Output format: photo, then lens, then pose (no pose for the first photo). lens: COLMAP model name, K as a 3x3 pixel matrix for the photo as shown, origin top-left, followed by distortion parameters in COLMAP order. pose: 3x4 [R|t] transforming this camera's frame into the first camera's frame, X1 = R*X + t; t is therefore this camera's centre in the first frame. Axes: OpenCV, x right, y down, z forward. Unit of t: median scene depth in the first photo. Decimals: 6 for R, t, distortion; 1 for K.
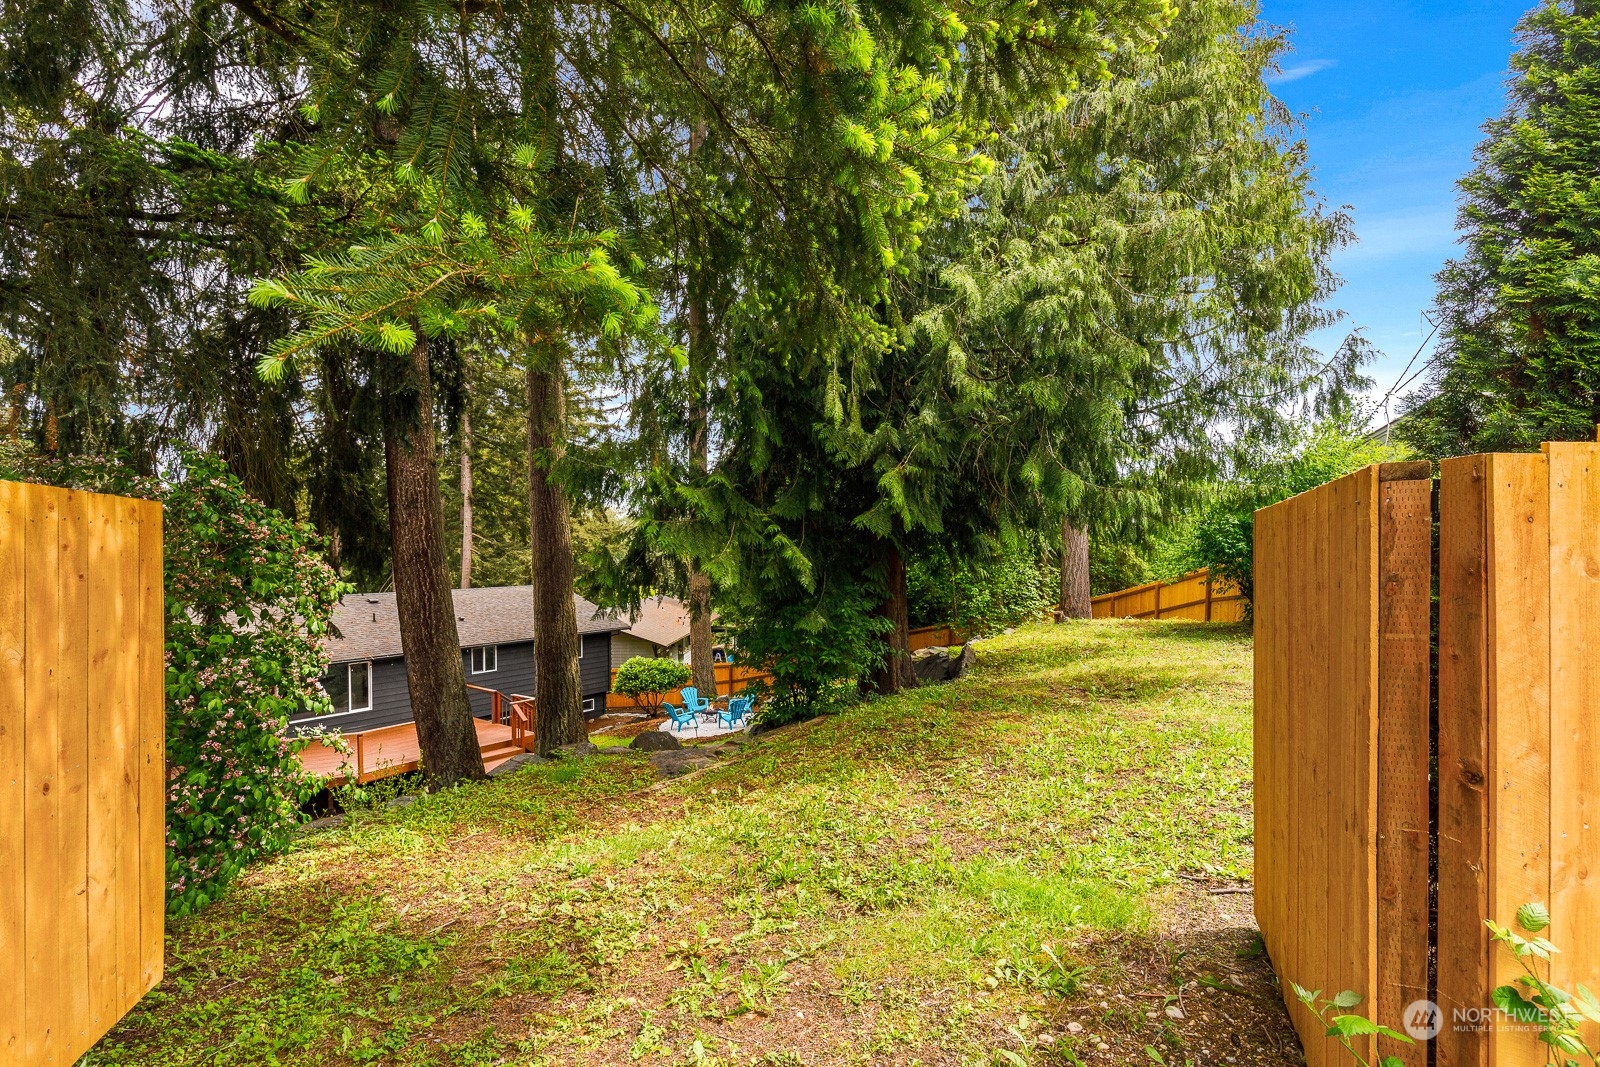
lens RADIAL K [[724.0, 0, 797.3], [0, 724.0, 541.7], [0, 0, 1]] dist [0.007379, -0.001172]
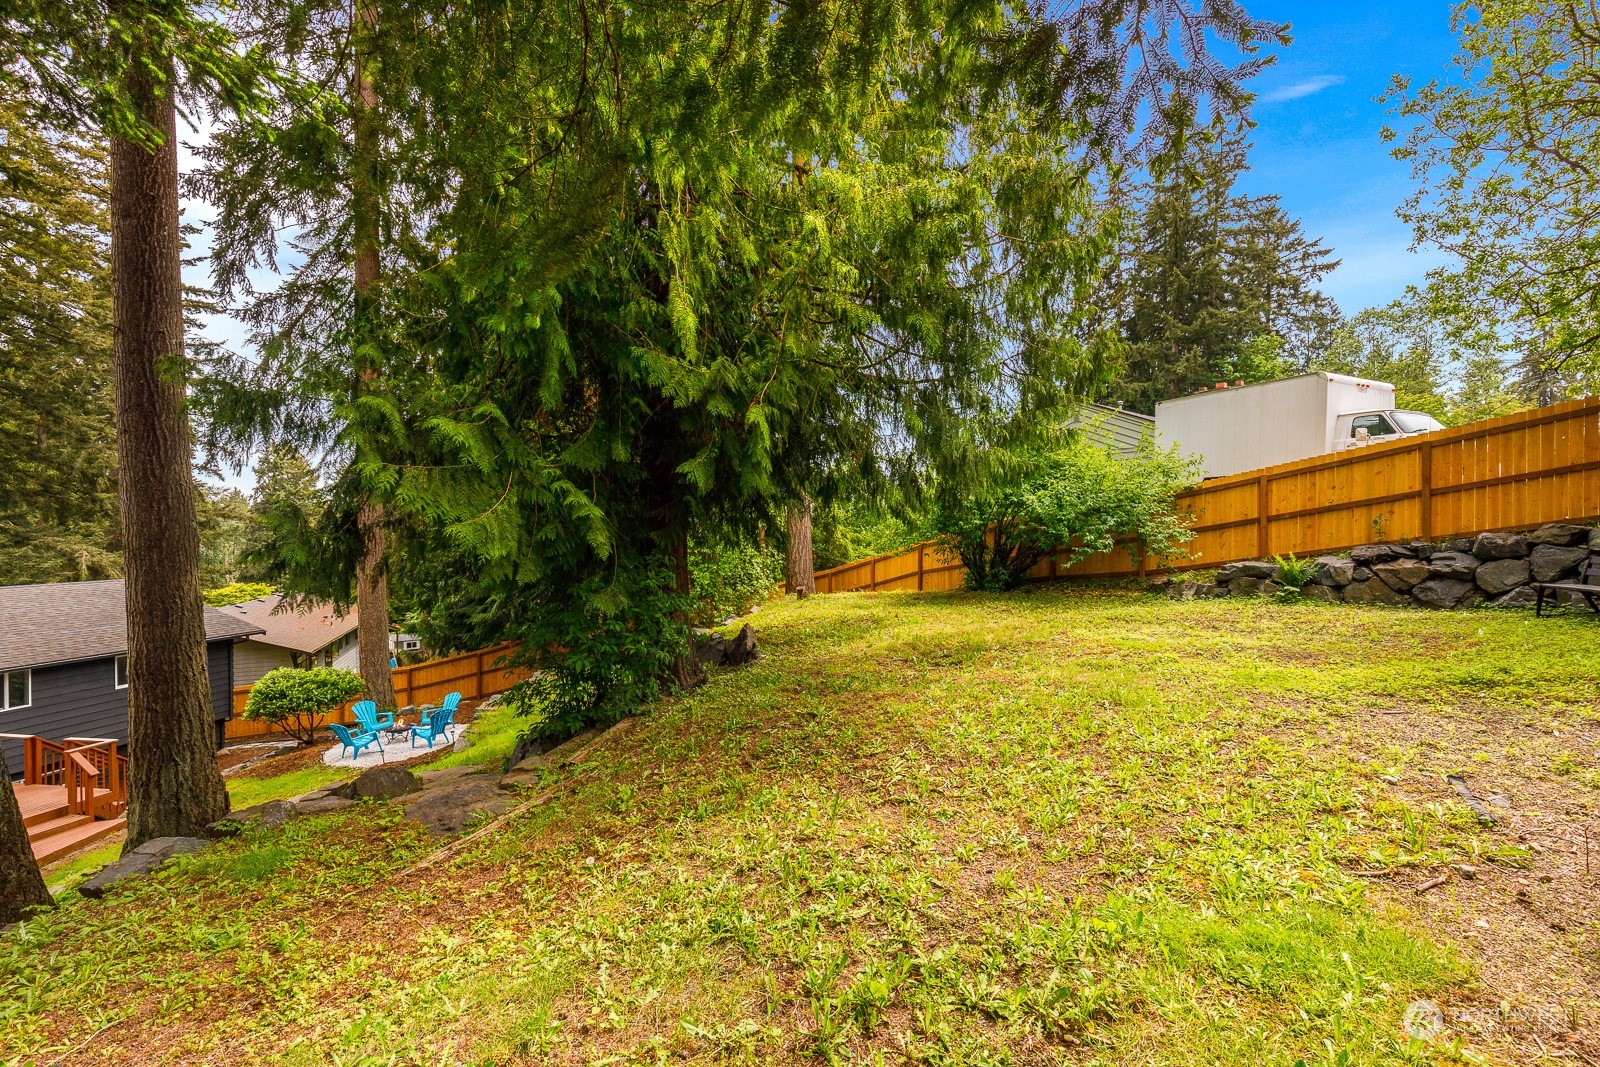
lens RADIAL K [[724.0, 0, 801.5], [0, 724.0, 521.4], [0, 0, 1]] dist [0.007379, -0.001172]
pose [[0.906772, 0.002710, 0.421612, -0.055257], [0.001034, 0.999962, -0.008651, 0.012836], [-0.421619, 0.008281, 0.906735, 0.082524]]
